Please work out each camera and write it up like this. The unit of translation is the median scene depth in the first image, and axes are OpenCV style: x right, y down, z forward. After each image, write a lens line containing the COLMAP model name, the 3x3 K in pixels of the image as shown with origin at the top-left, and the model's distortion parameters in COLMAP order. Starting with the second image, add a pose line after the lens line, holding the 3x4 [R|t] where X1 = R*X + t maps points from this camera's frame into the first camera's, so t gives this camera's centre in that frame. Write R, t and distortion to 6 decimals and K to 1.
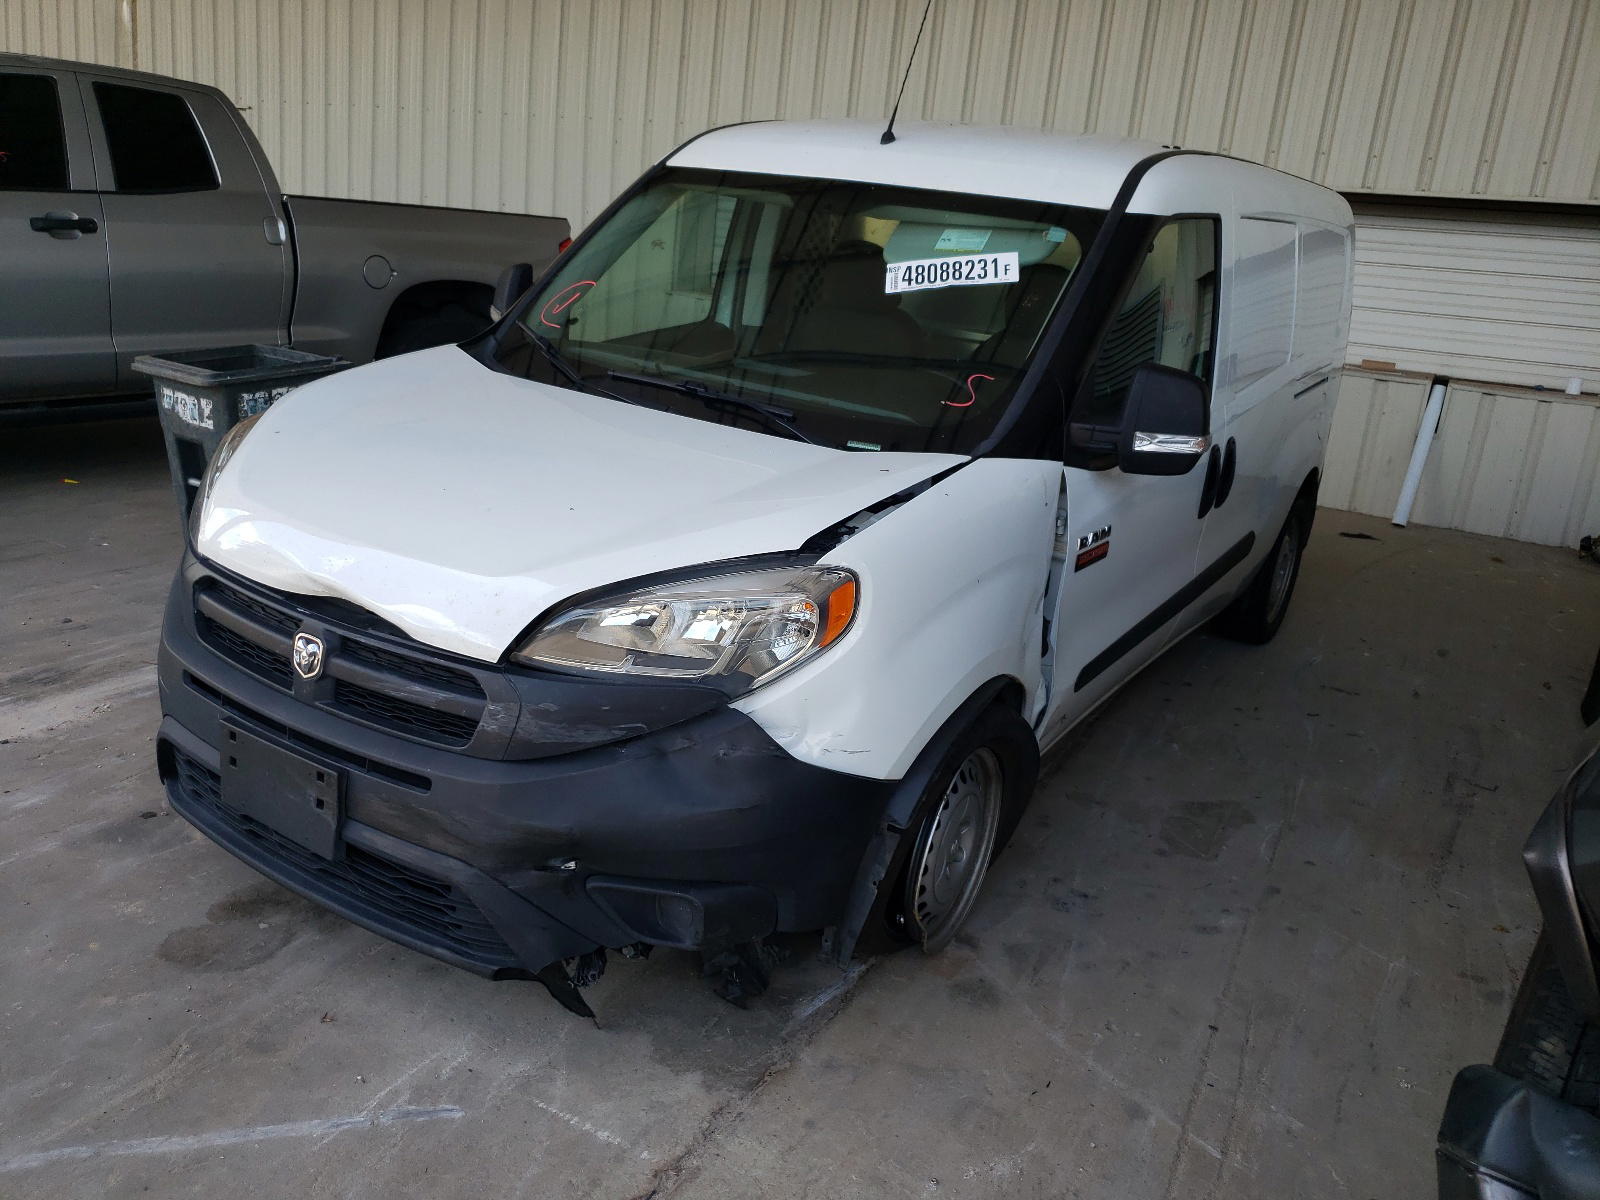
lens RADIAL K [[1248.1, 0, 815.8], [0, 1248.1, 574.7], [0, 0, 1]] dist [0.012431, 0.006077]
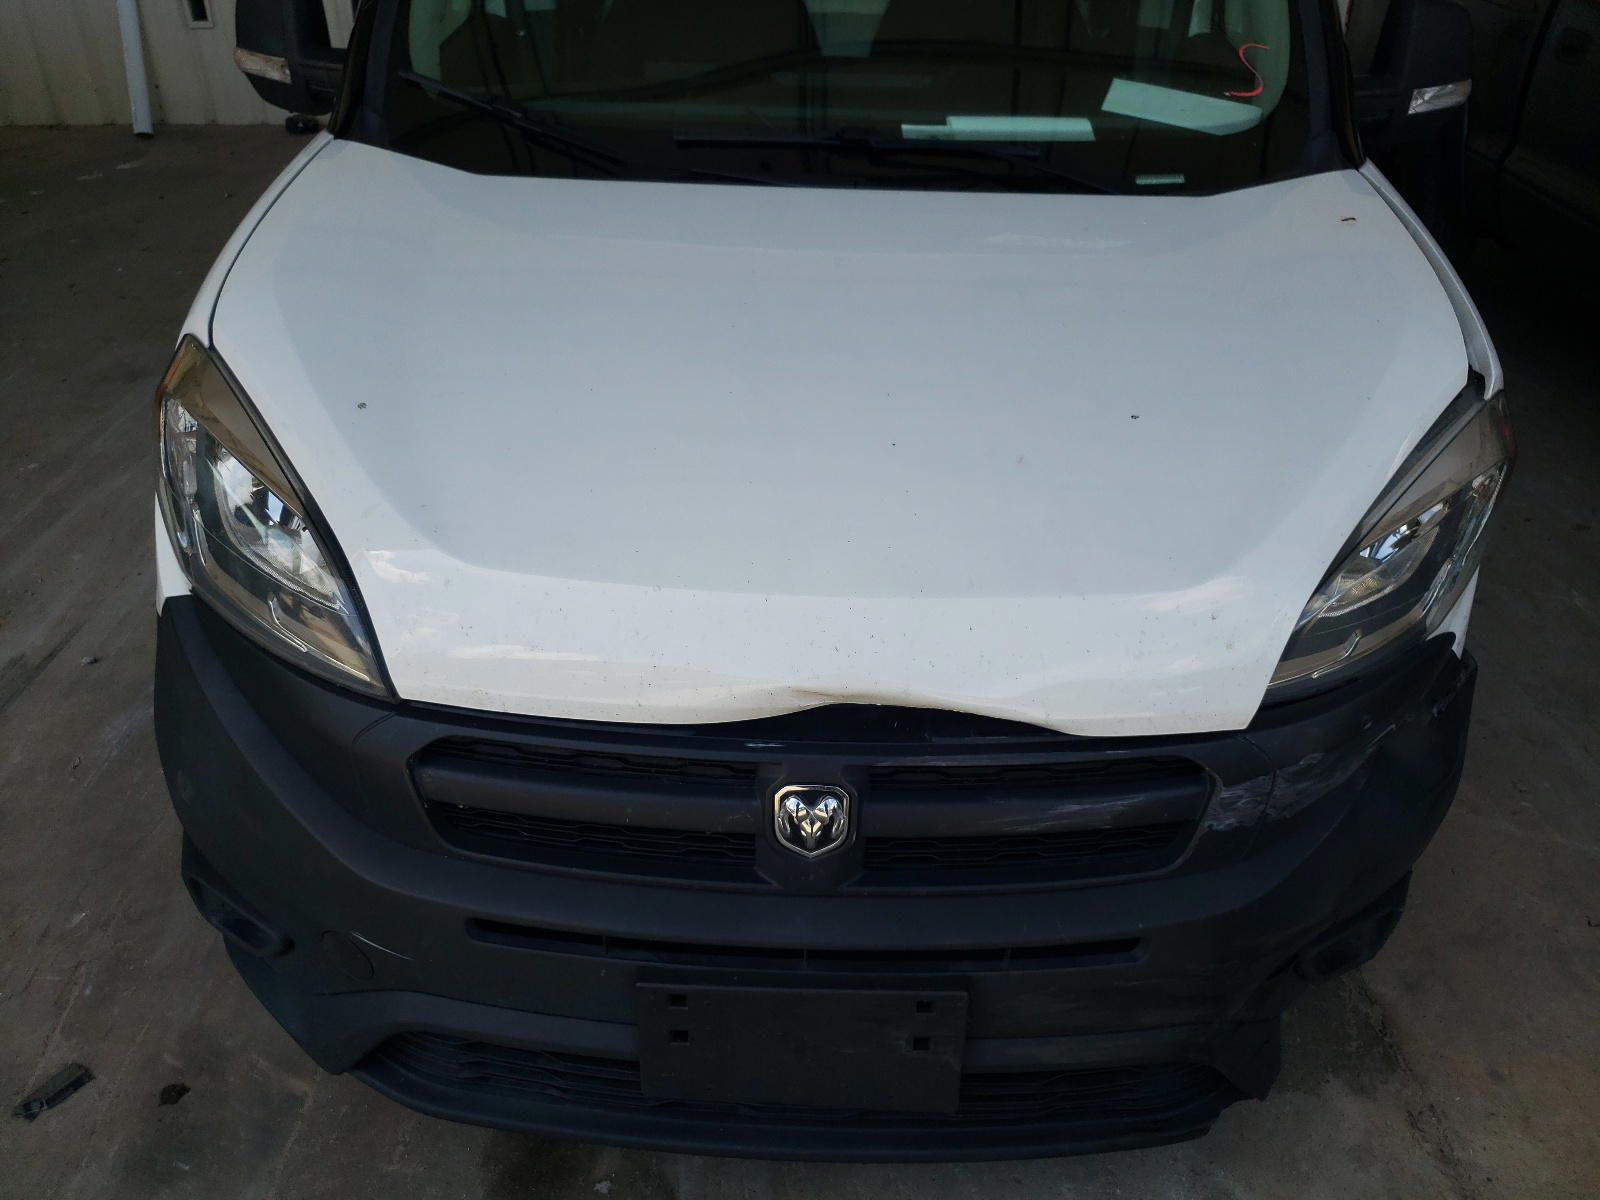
lens RADIAL K [[1248.1, 0, 815.8], [0, 1248.1, 574.7], [0, 0, 1]] dist [0.012431, 0.006077]
pose [[0.858467, -0.328111, 0.394179, -0.541018], [0.206259, 0.924558, 0.320390, -0.188842], [-0.469565, -0.193741, 0.861378, 0.524081]]
